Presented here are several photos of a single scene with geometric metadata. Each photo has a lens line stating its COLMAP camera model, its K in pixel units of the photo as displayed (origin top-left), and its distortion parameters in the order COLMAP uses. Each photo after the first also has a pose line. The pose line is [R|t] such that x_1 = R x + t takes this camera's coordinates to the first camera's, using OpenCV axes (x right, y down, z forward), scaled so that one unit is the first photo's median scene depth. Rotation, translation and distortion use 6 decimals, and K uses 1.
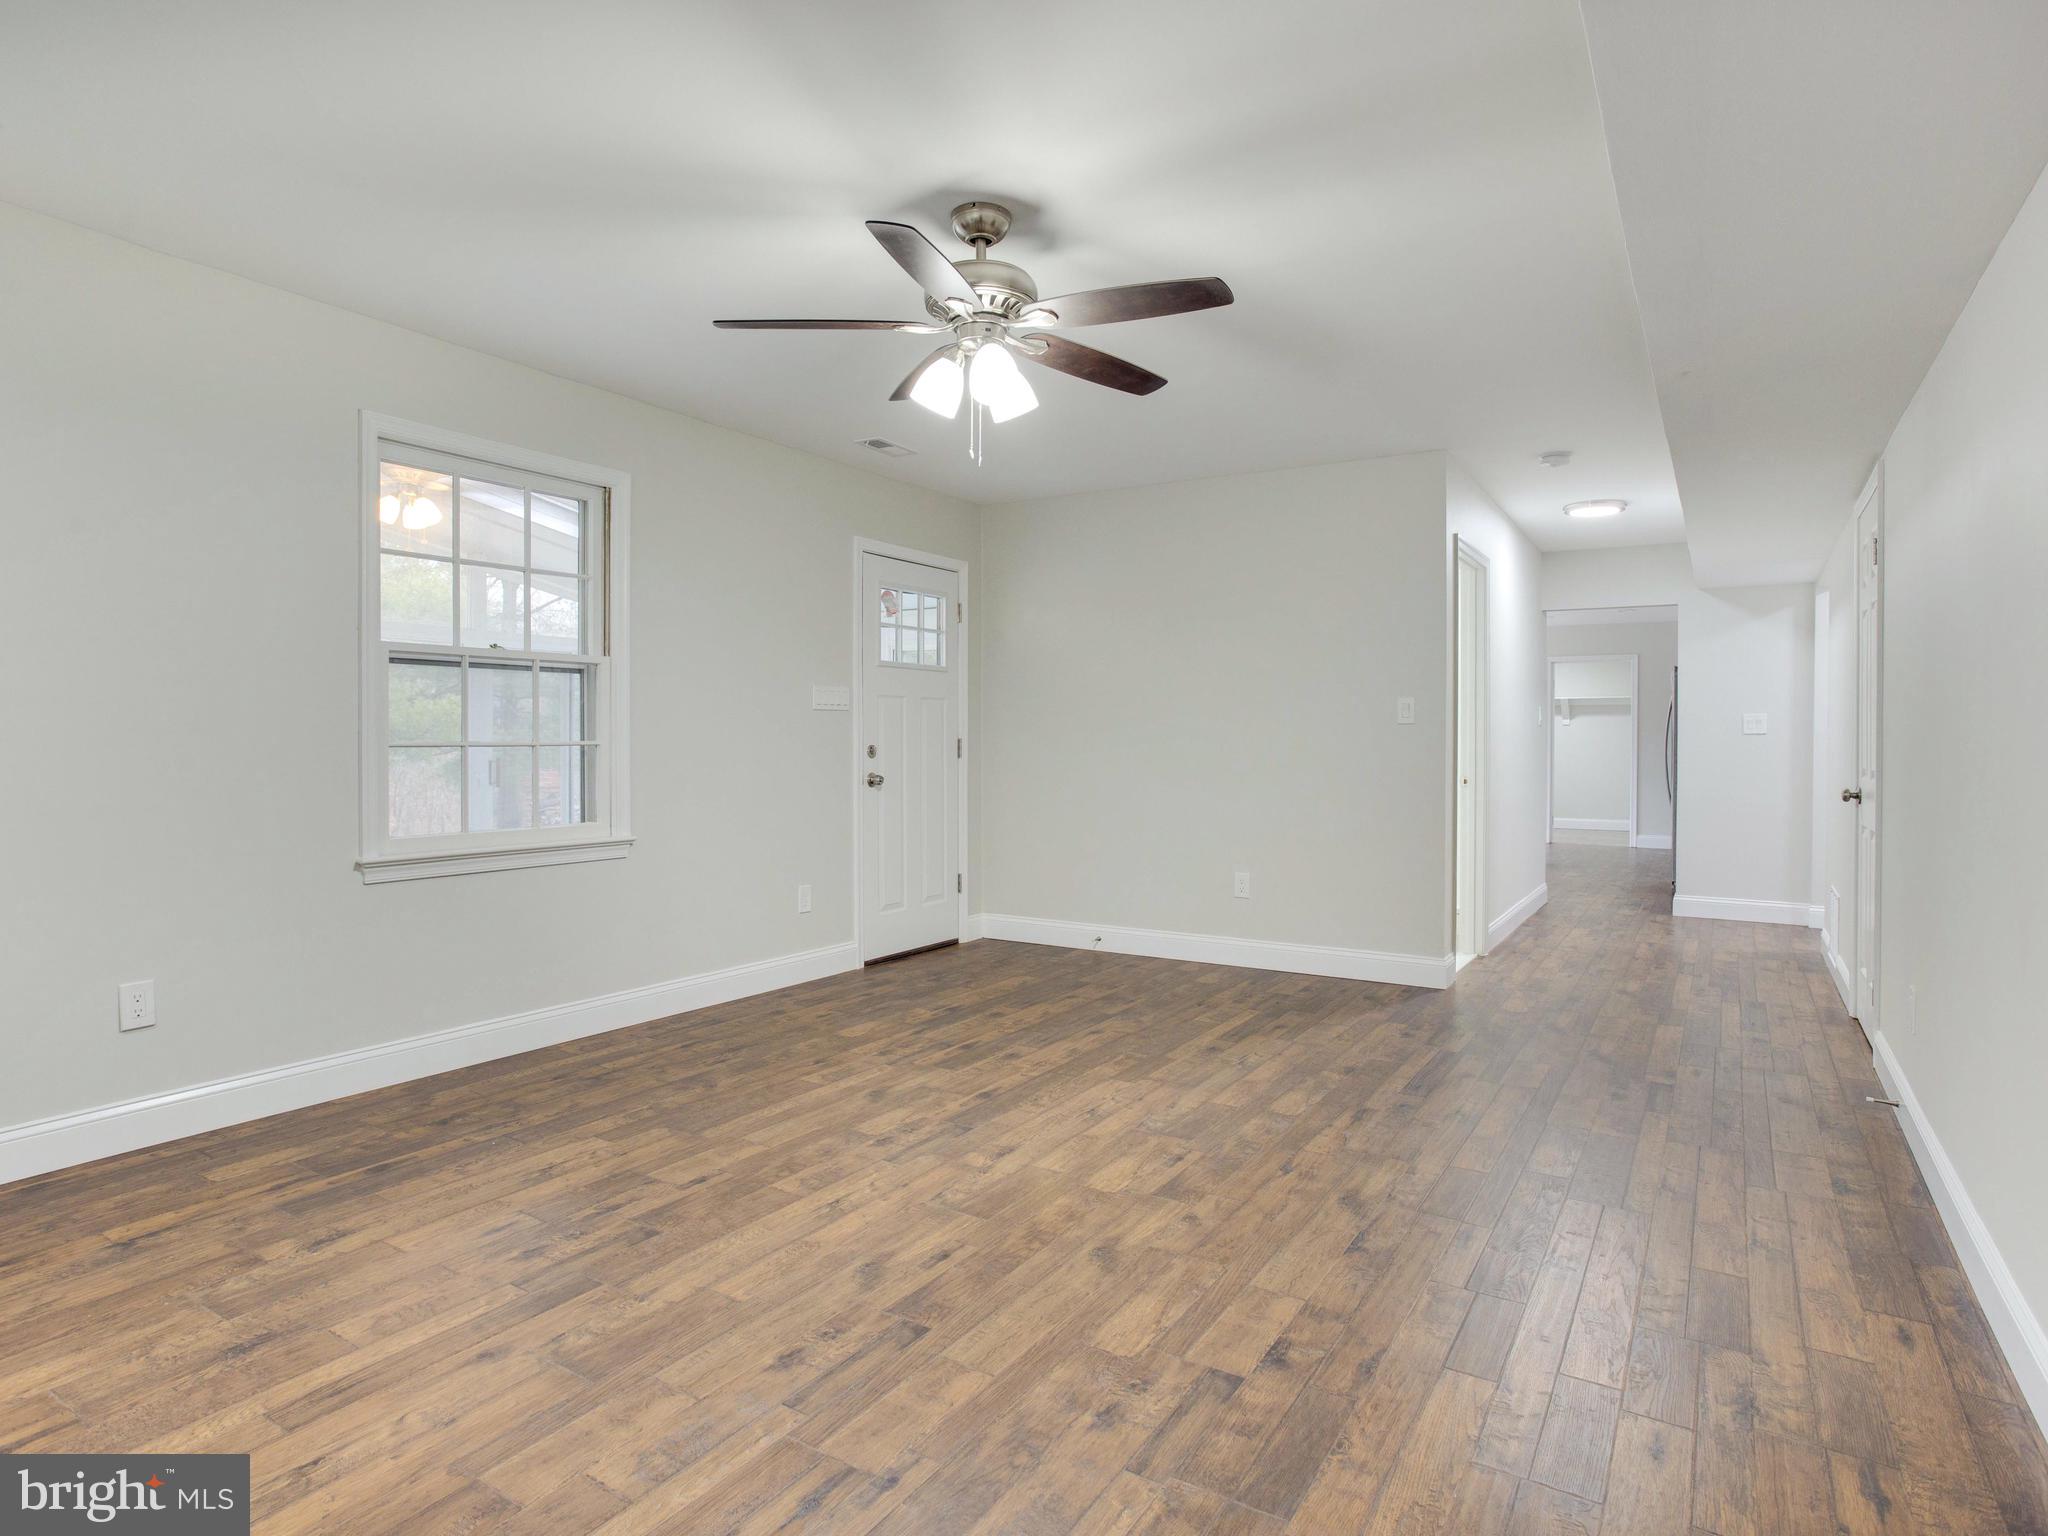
lens RADIAL K [[1159.9, 0, 1015.5], [0, 1159.9, 769.4], [0, 0, 1]] dist [-0.056809, 0.029956]
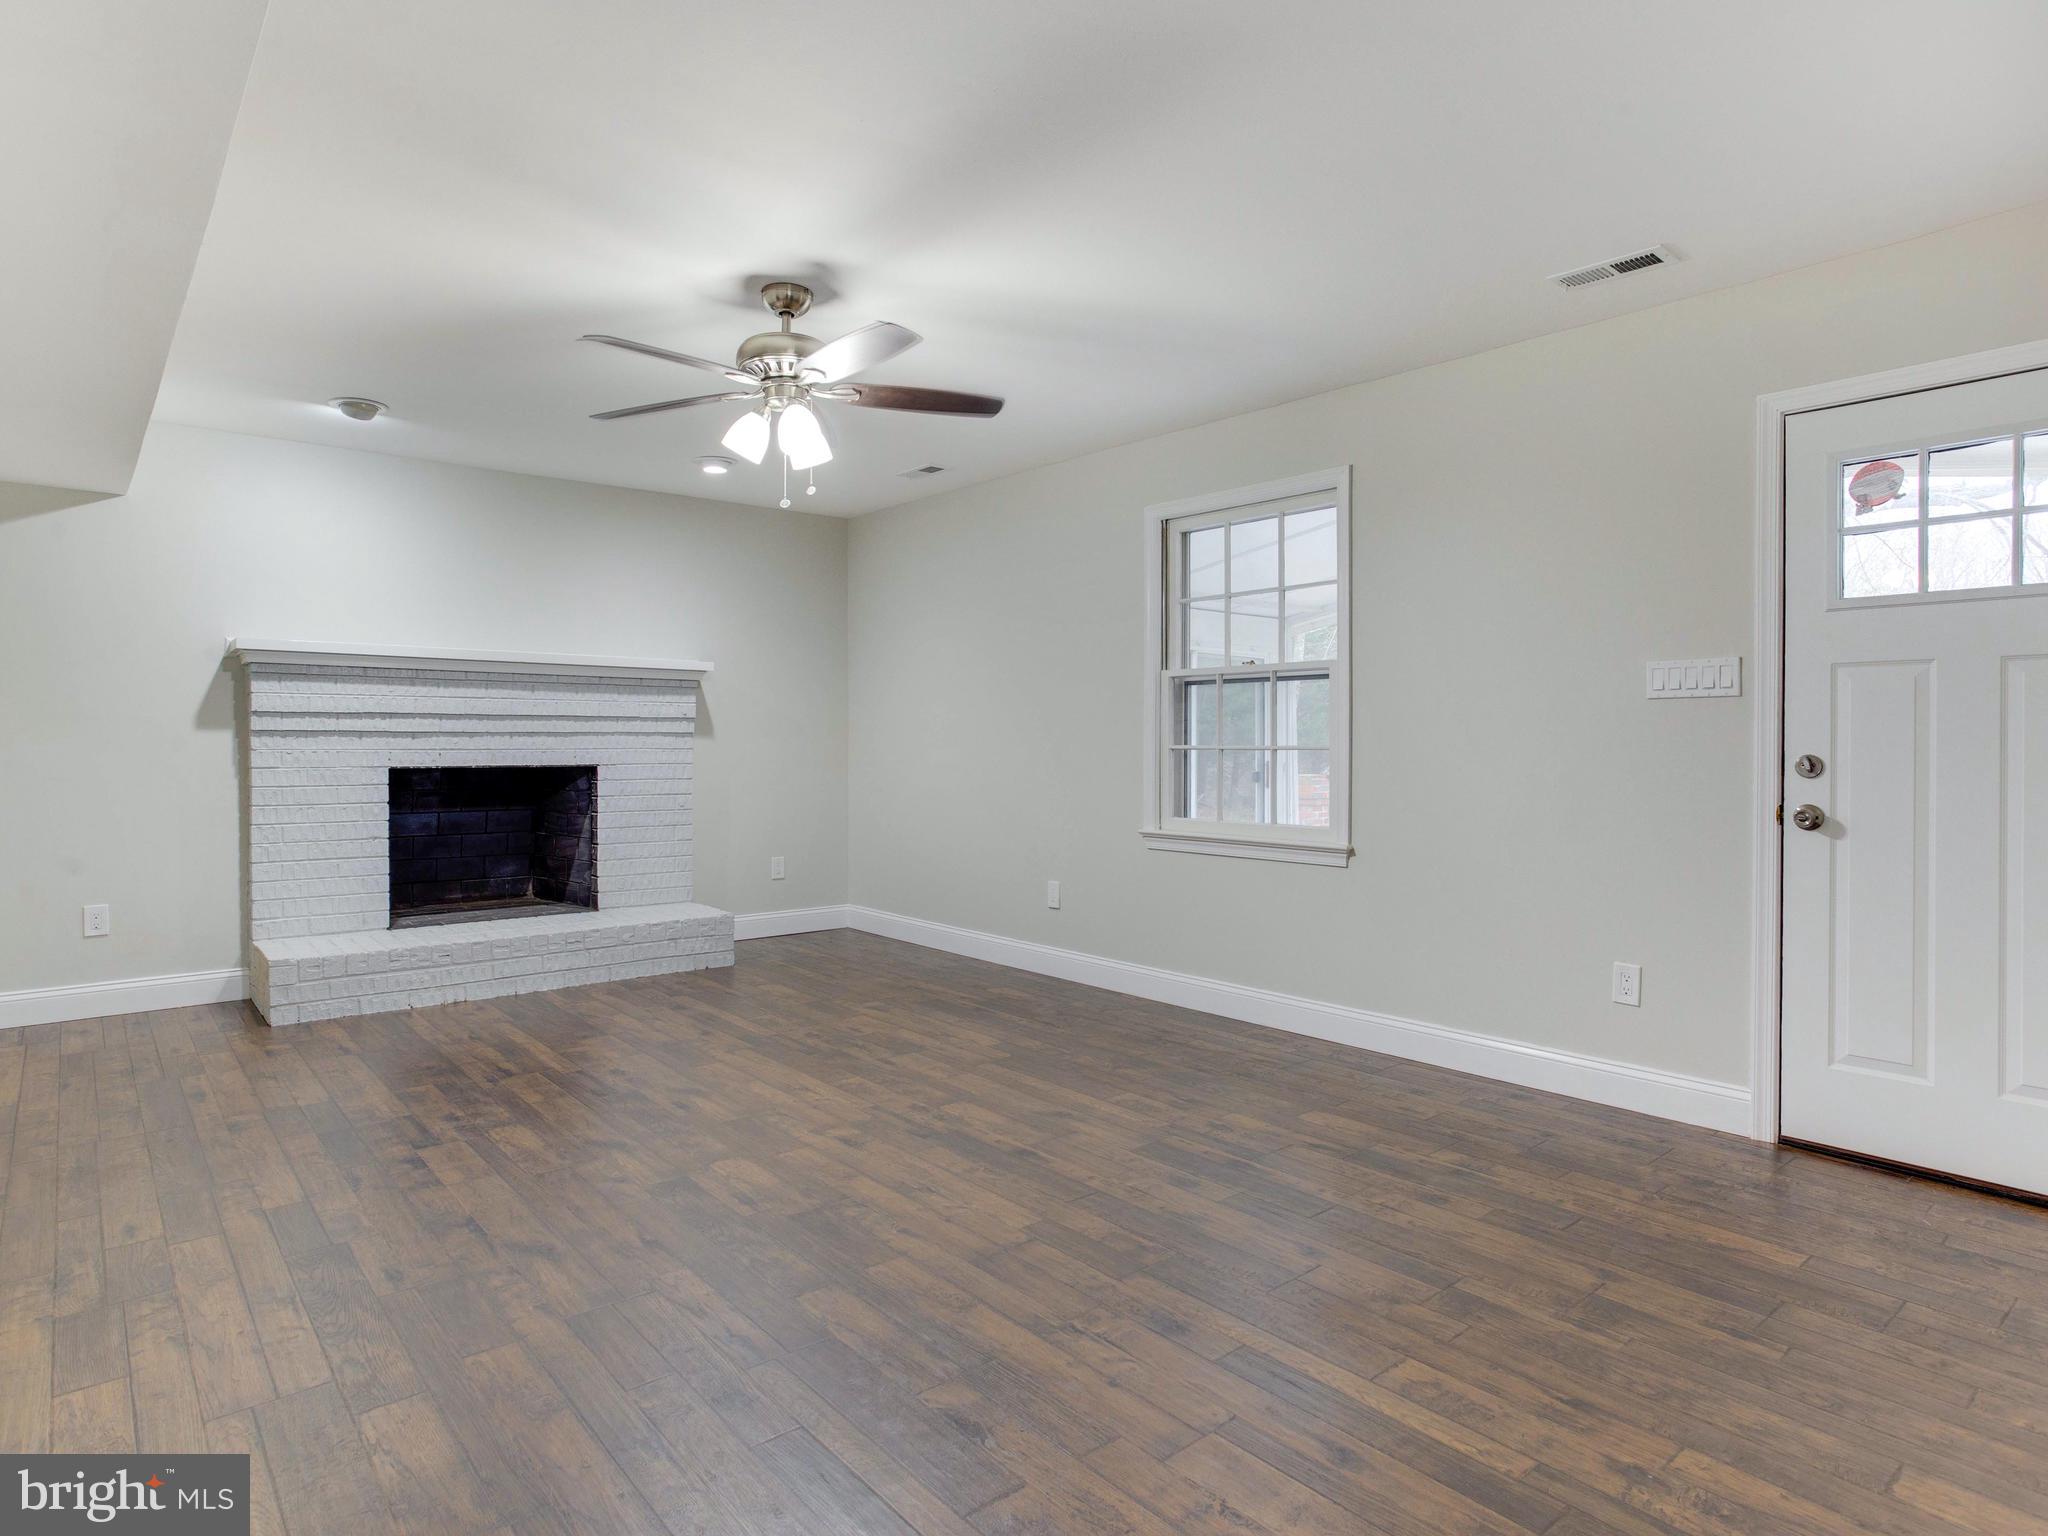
lens RADIAL K [[1159.9, 0, 1015.5], [0, 1159.9, 769.4], [0, 0, 1]] dist [-0.056809, 0.029956]
pose [[-0.310479, 0.015754, -0.950450, 0.945949], [-0.027983, 0.999278, 0.025704, -0.030840], [0.950168, 0.034577, -0.309814, 1.499064]]
